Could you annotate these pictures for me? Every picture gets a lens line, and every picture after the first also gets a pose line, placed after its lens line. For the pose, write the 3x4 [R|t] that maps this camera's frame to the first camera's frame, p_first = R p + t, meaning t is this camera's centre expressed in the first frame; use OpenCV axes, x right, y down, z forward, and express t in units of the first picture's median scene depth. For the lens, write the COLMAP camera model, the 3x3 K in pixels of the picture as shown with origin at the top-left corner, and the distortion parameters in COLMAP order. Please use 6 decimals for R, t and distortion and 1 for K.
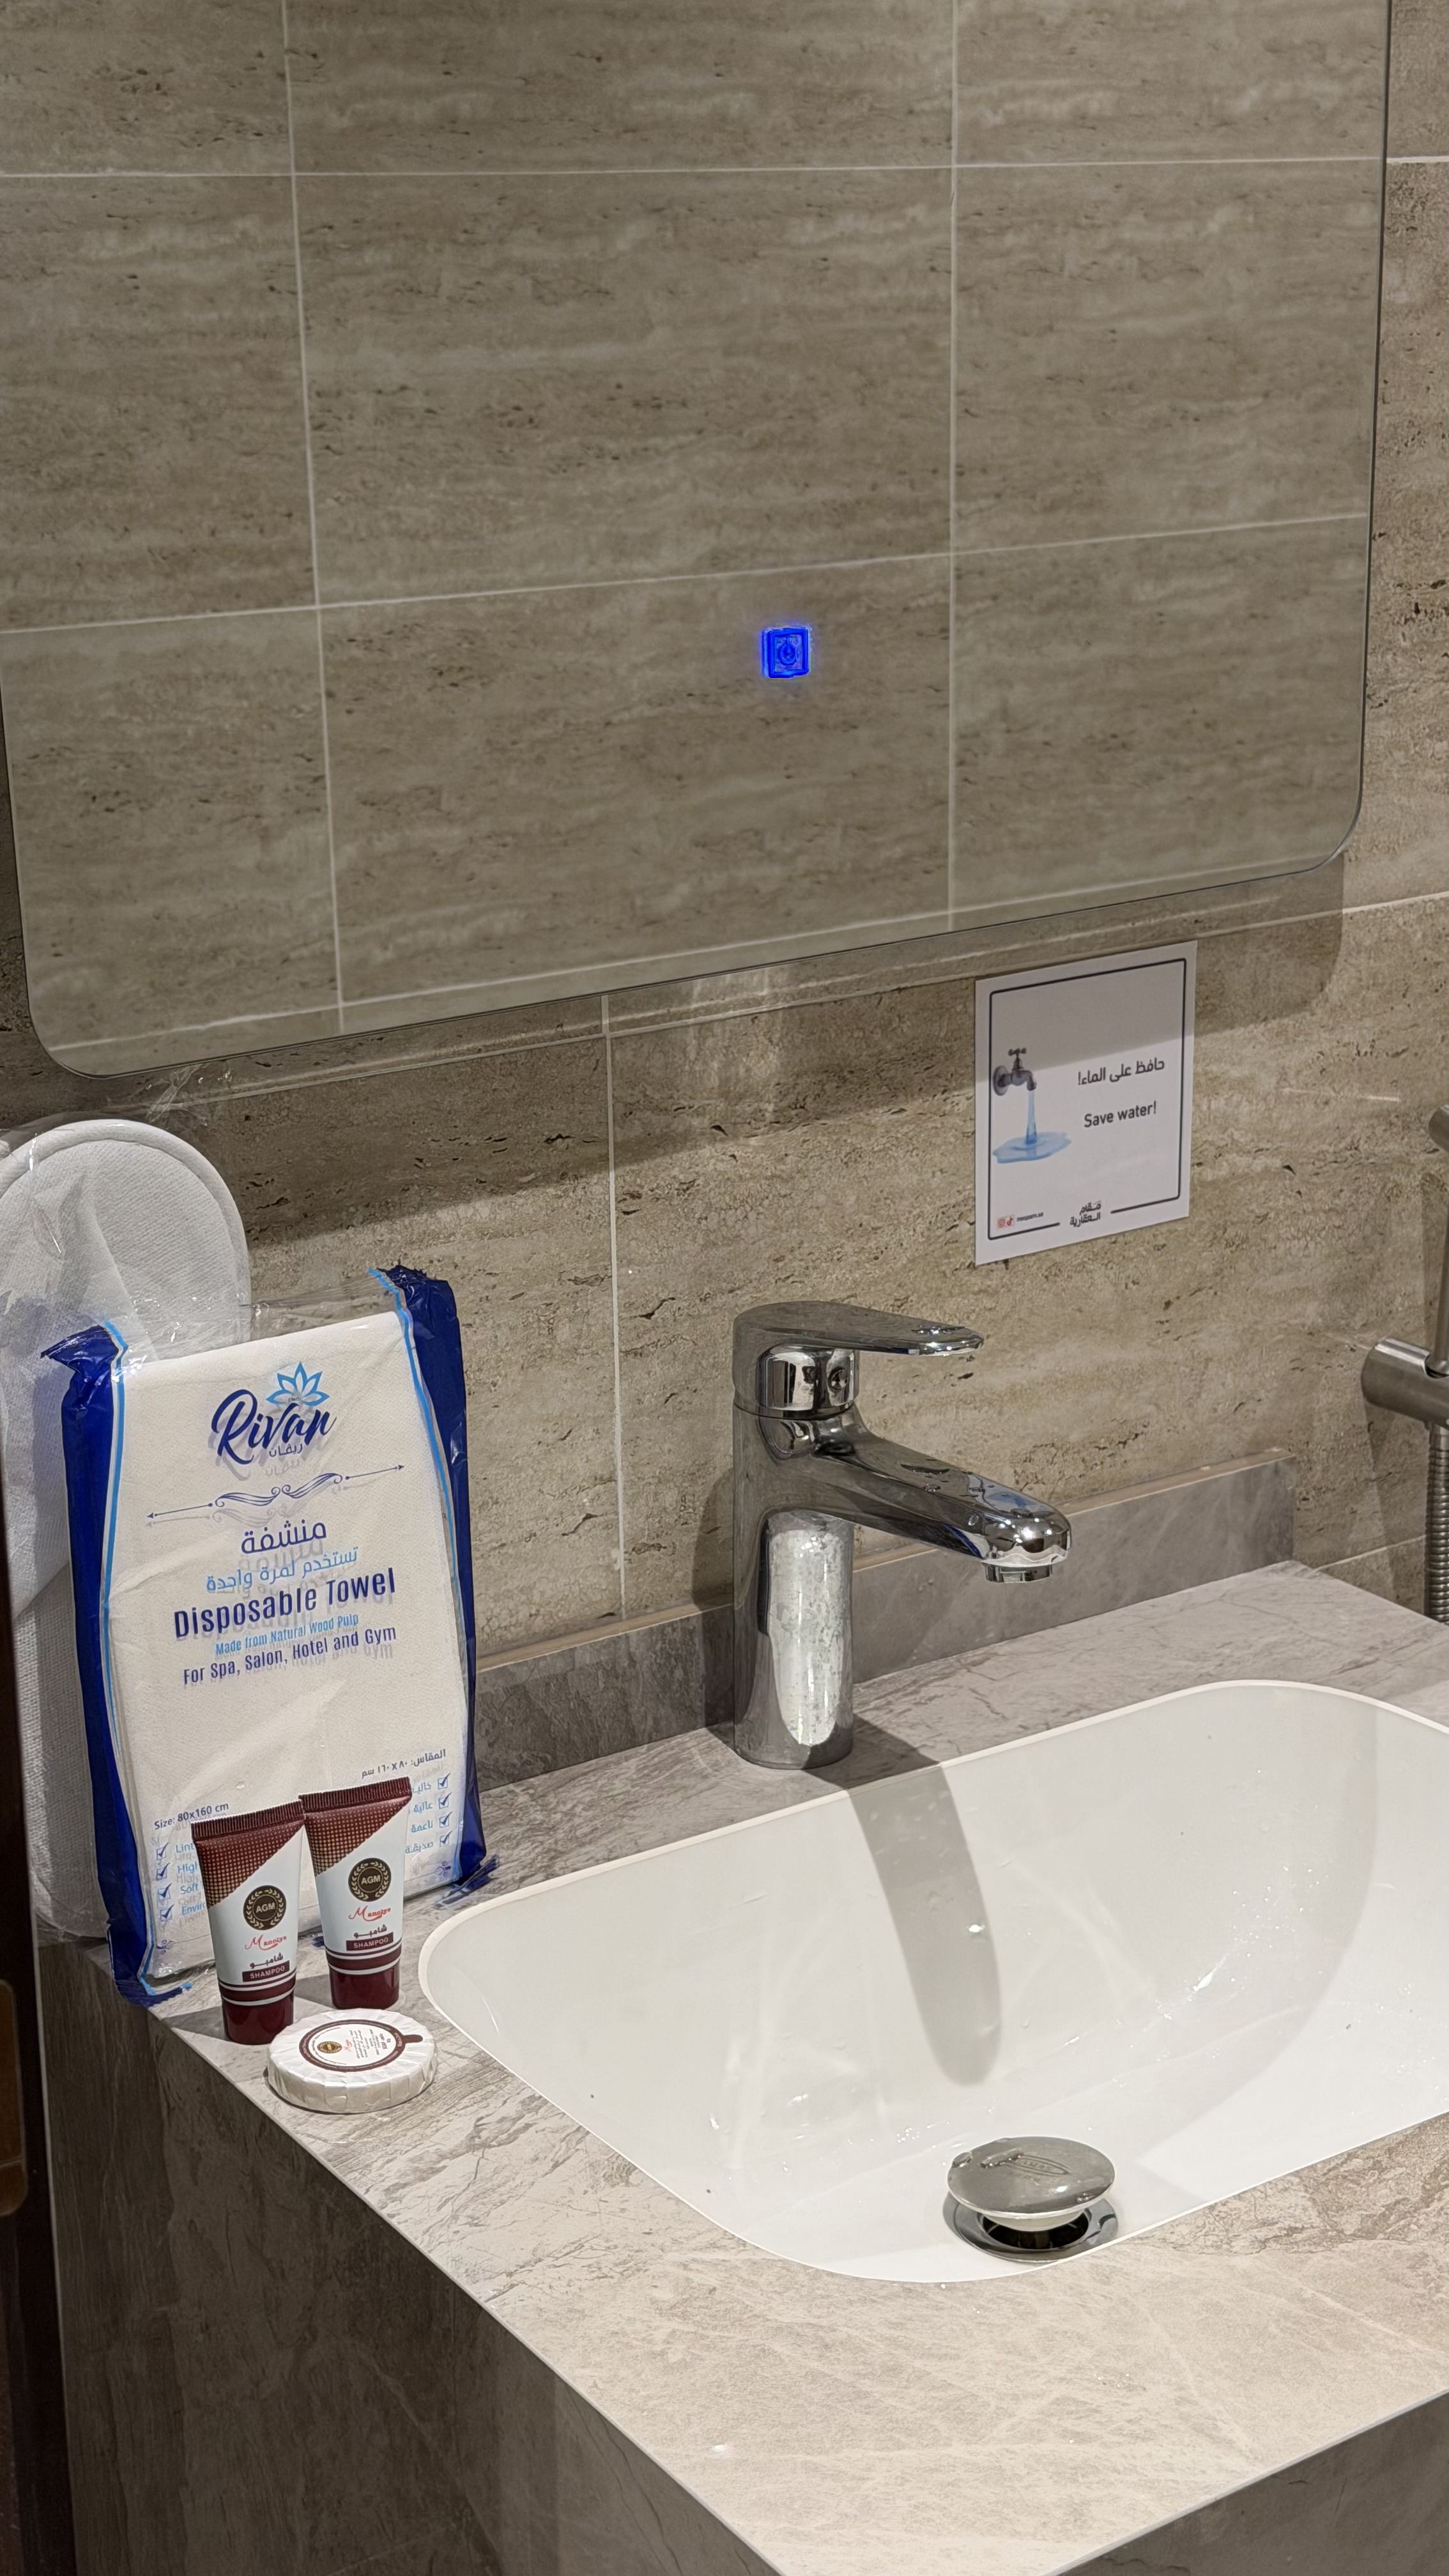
lens RADIAL K [[3588.8, 0, 712.8], [0, 3588.8, 1292.6], [0, 0, 1]] dist [0.124543, 0.000000]
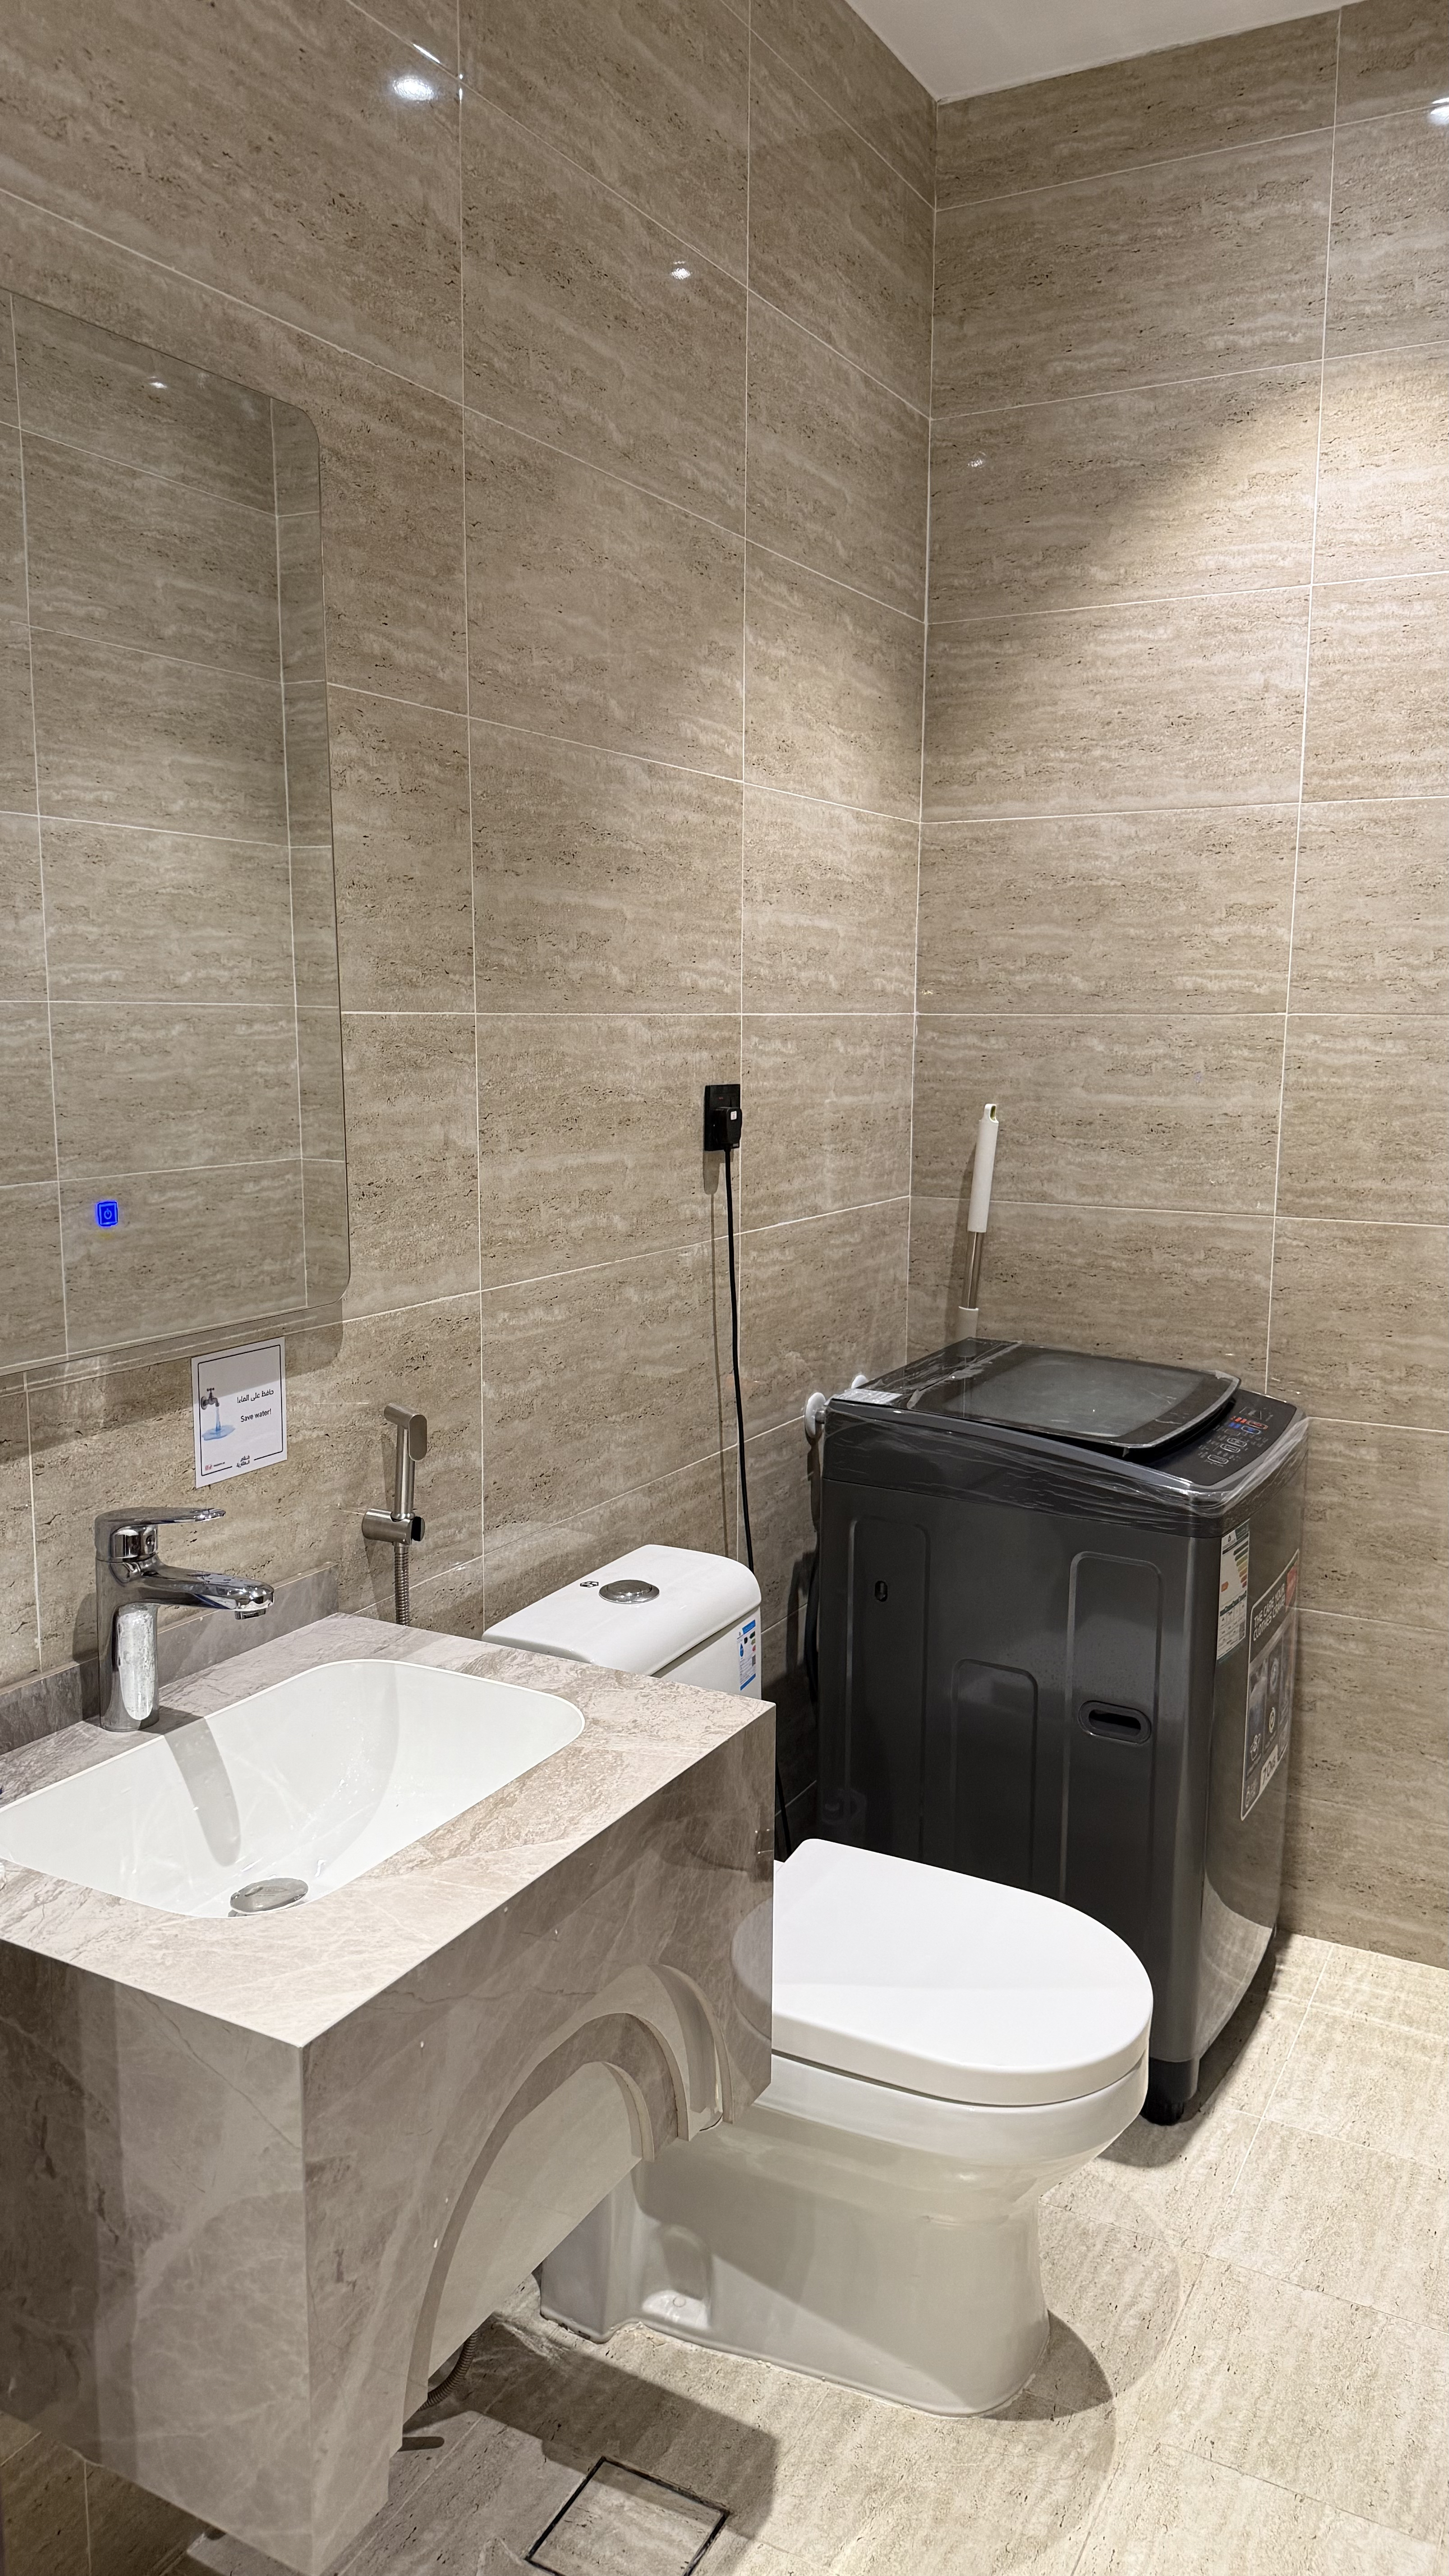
lens RADIAL K [[1797.1, 0, 734.3], [0, 1797.1, 1284.9], [0, 0, 1]] dist [0.049589, -0.059735]
pose [[0.889276, -0.044471, 0.455204, -0.130125], [0.110679, 0.986605, -0.119835, 0.038071], [-0.443778, 0.156948, 0.882286, -0.135161]]
